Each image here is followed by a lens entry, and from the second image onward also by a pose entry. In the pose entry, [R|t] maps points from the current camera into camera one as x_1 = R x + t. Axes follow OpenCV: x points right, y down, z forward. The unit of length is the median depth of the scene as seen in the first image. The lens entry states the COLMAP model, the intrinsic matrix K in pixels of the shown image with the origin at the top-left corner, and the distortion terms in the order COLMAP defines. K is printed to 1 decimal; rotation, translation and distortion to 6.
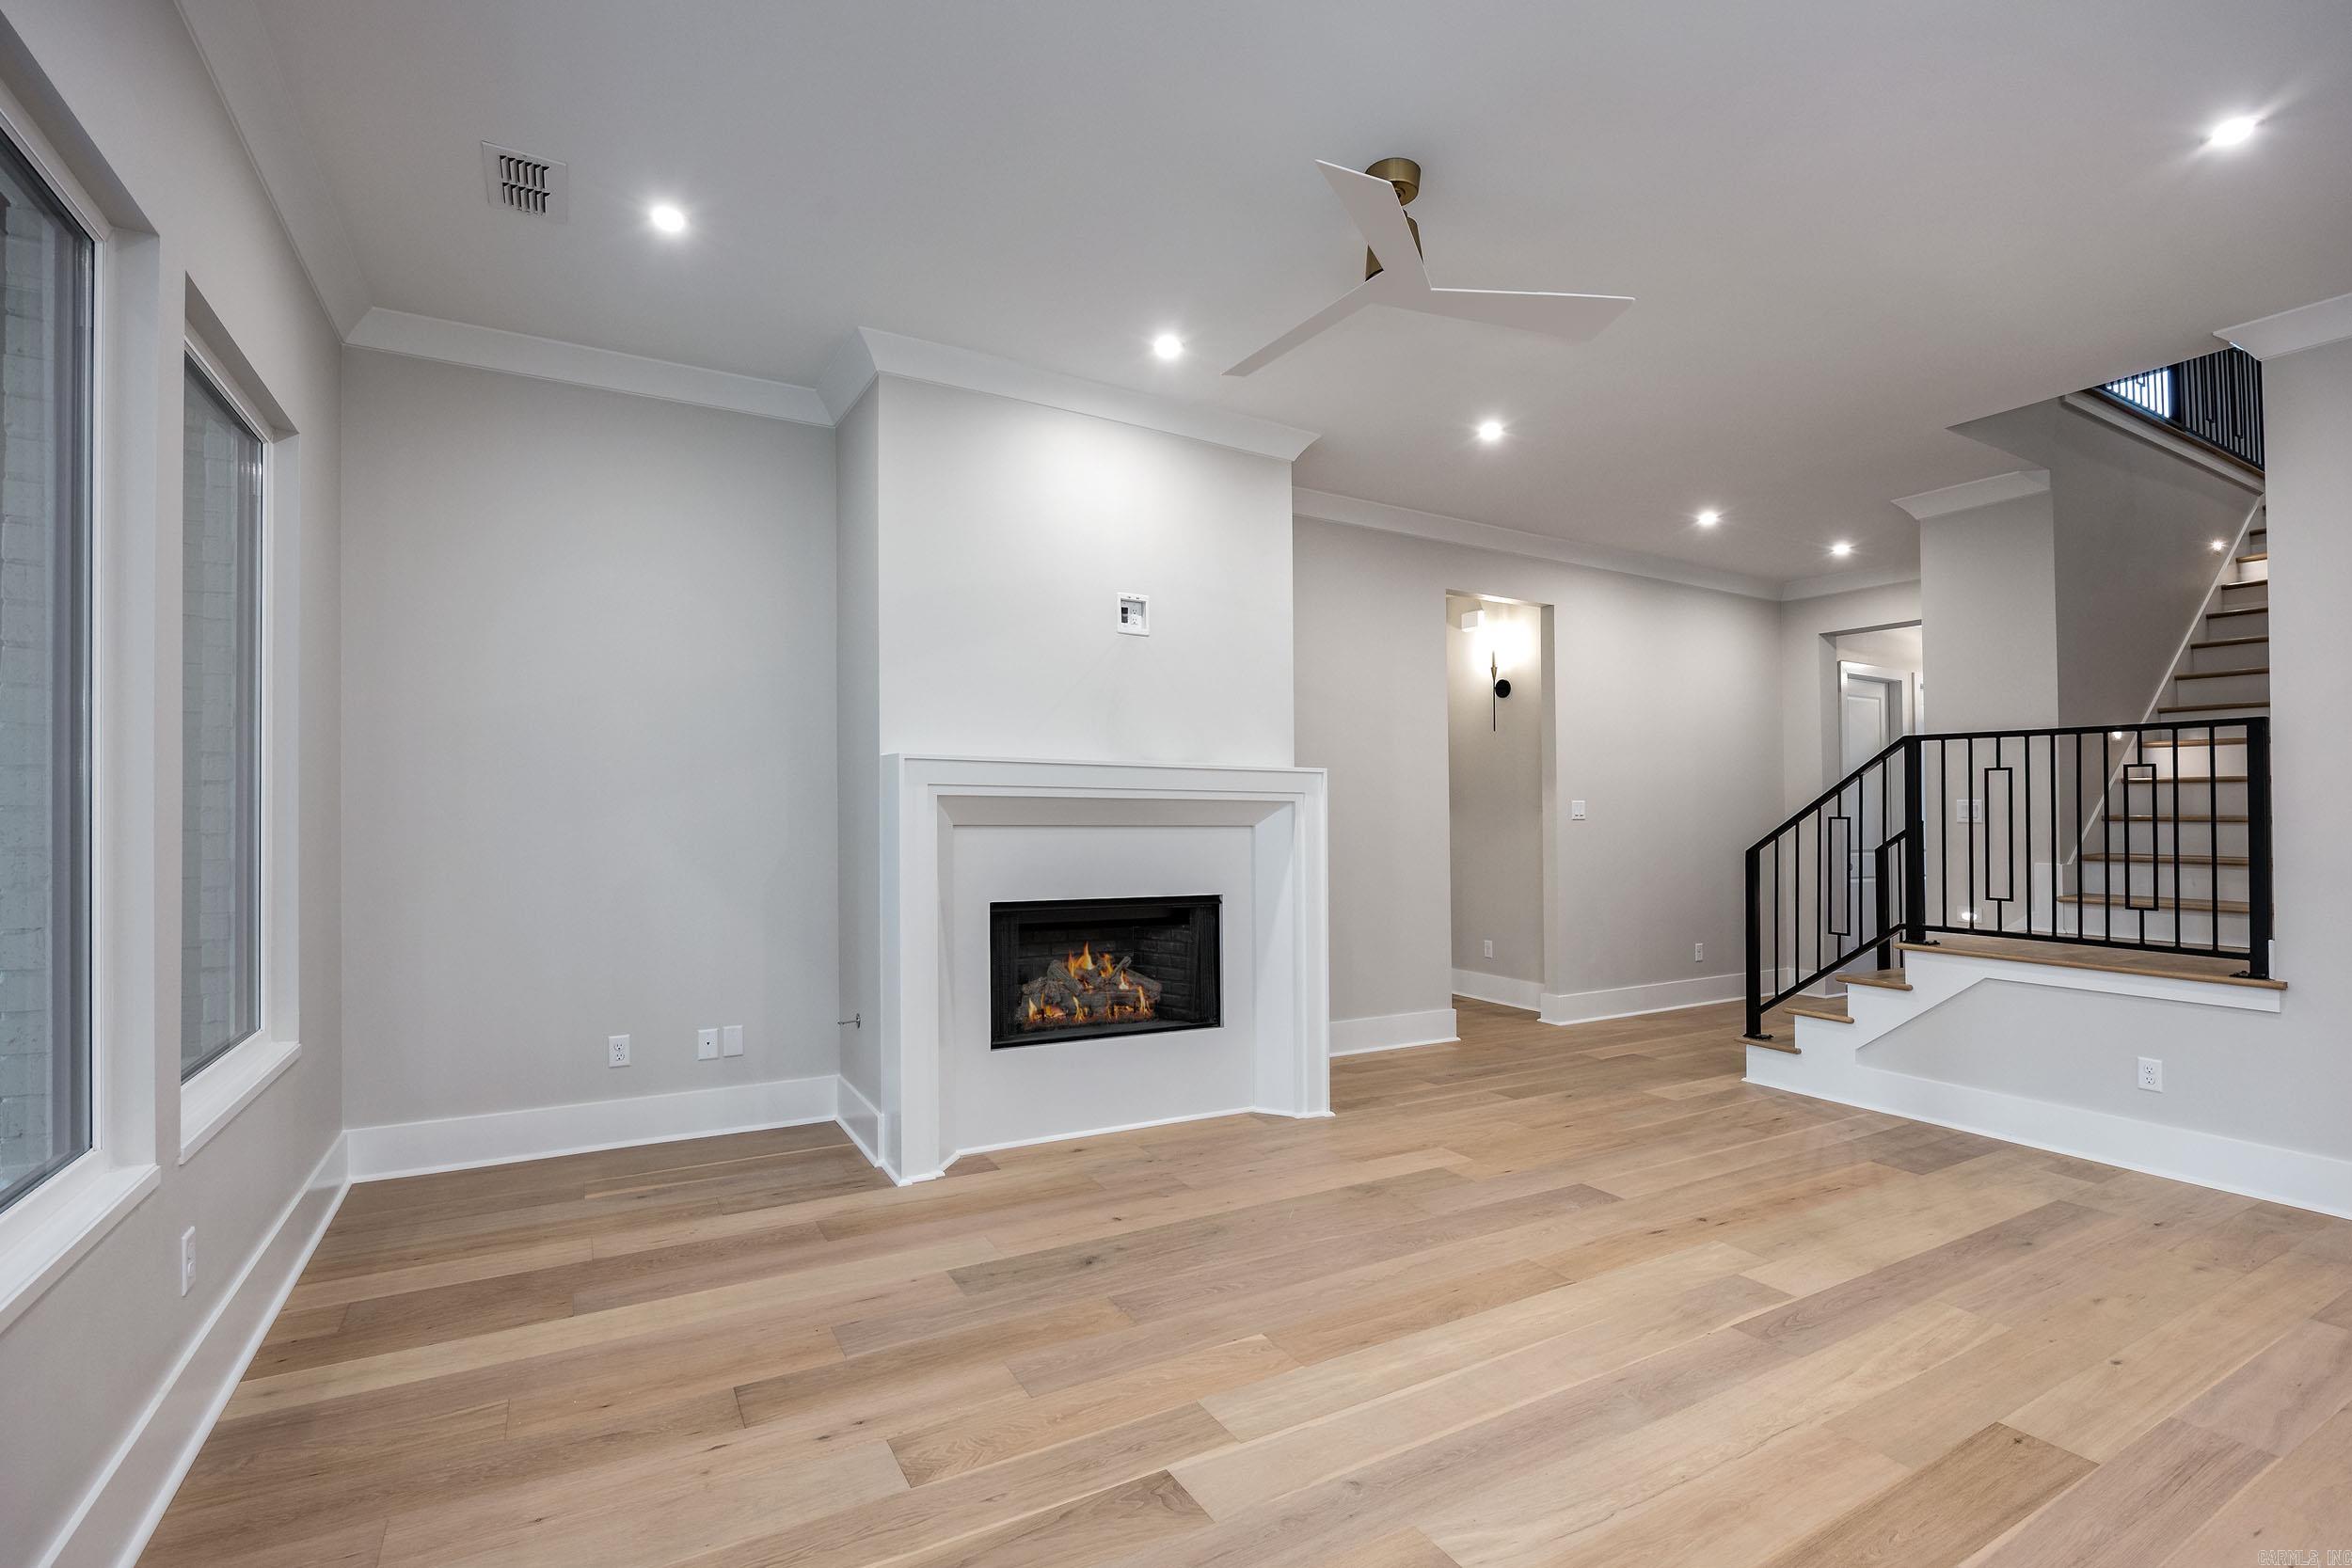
lens RADIAL K [[1024.2, 0, 1191.9], [0, 1024.2, 809.7], [0, 0, 1]] dist [-0.000621, -0.000056]
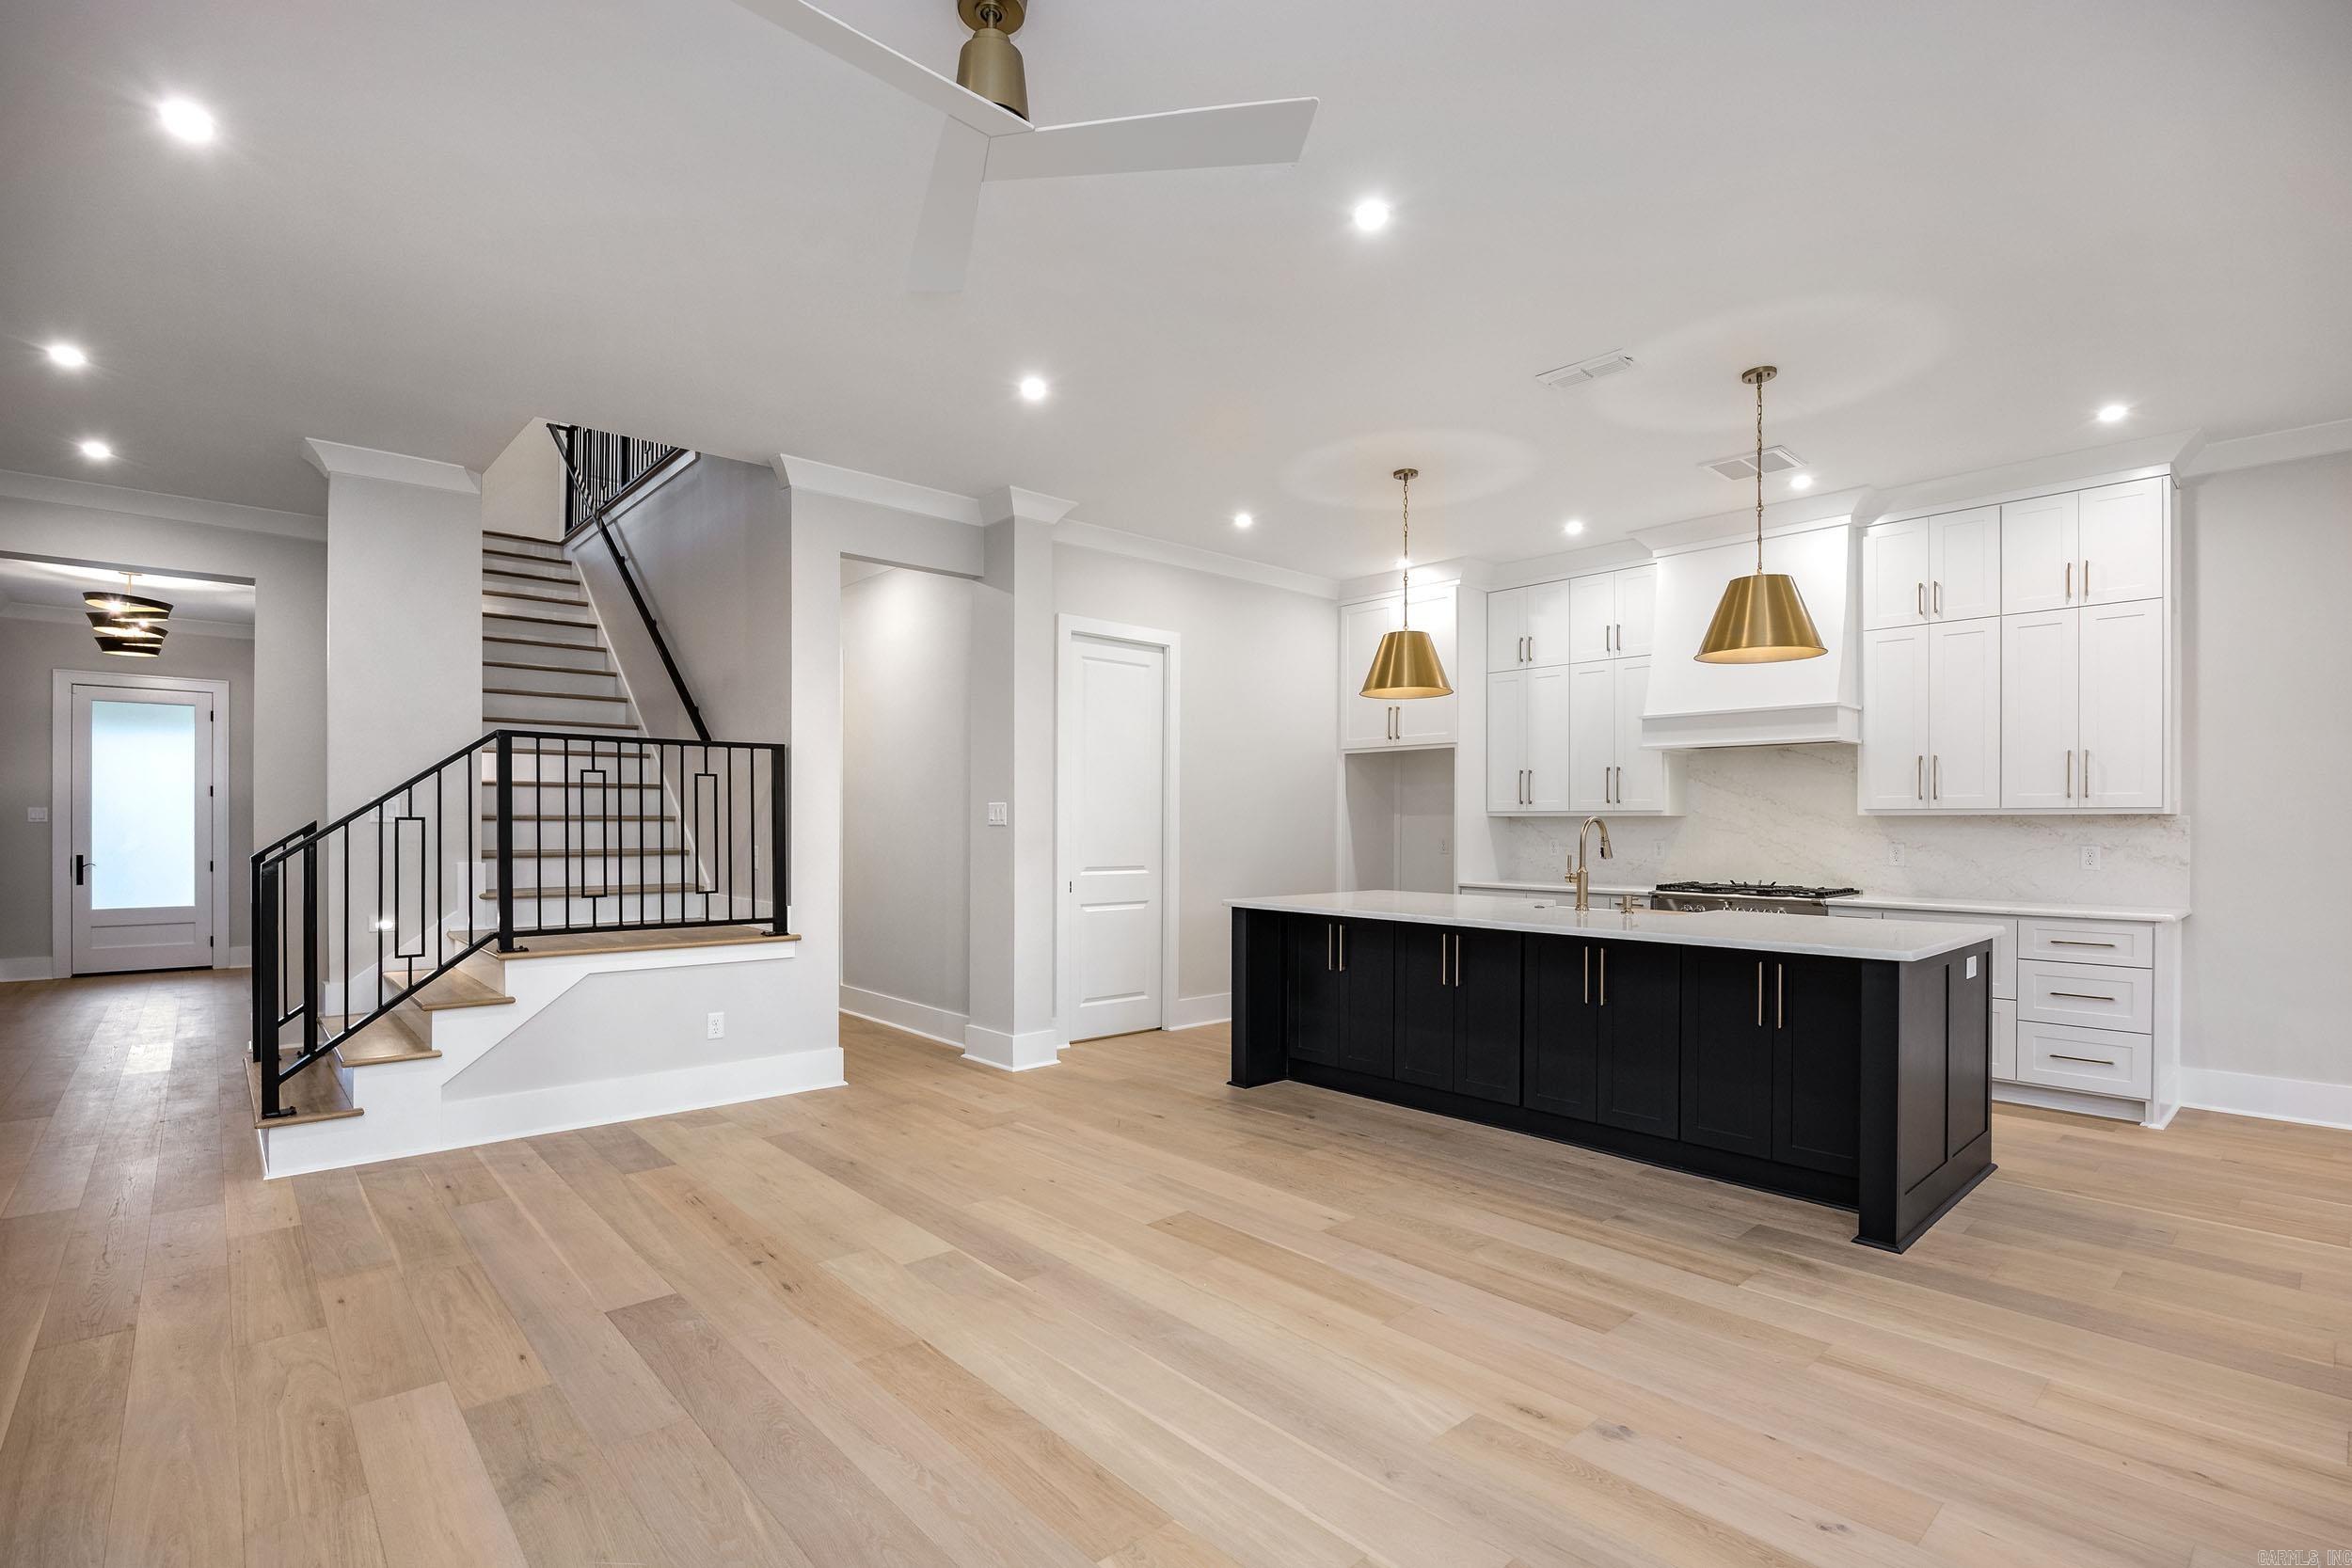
lens RADIAL K [[1130.1, 0, 1077.3], [0, 1130.1, 816.4], [0, 0, 1]] dist [-0.014398, -0.000032]
pose [[-0.158033, -0.002382, 0.987431, -0.414477], [-0.008814, 0.999961, 0.001001, 0.000934], [-0.987395, -0.008545, -0.158047, 0.687624]]
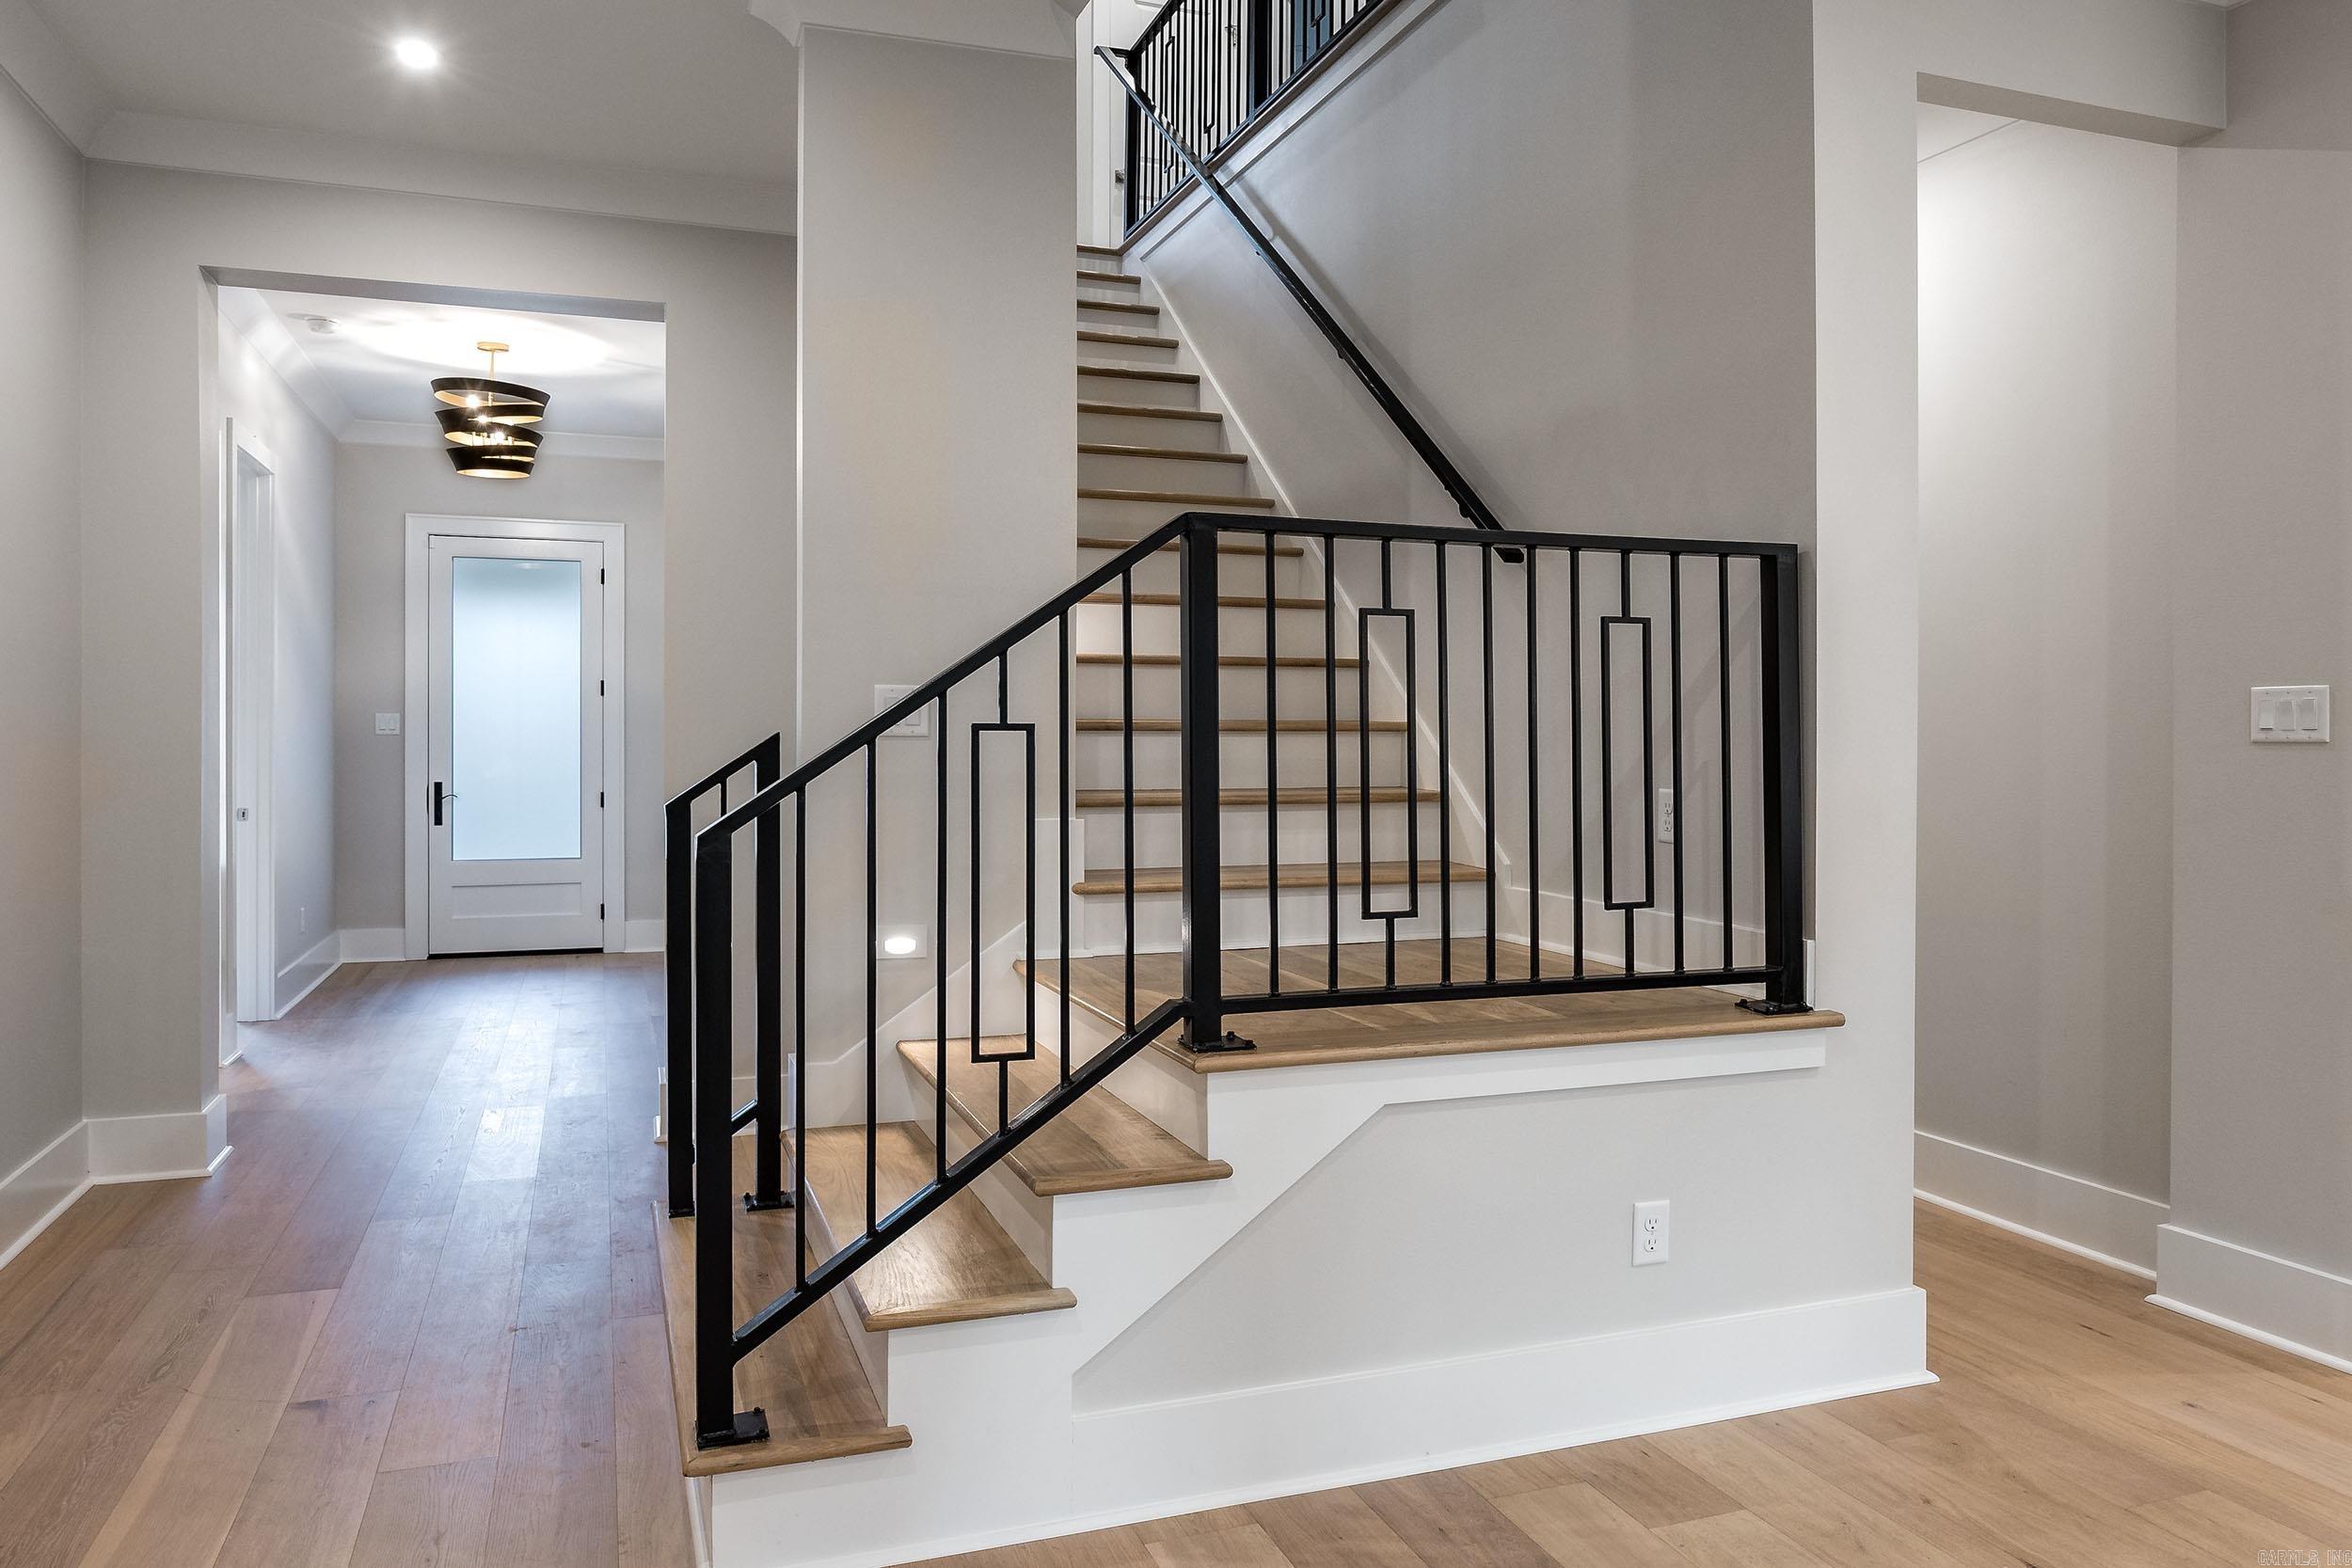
lens RADIAL K [[1522.9, 0, 1183.2], [0, 1522.9, 719.9], [0, 0, 1]] dist [-0.015289, -0.000872]
pose [[0.135273, 0.001235, 0.990808, 0.141735], [-0.006344, 0.999980, -0.000380, 0.006475], [-0.990788, -0.006235, 0.135278, 0.986555]]
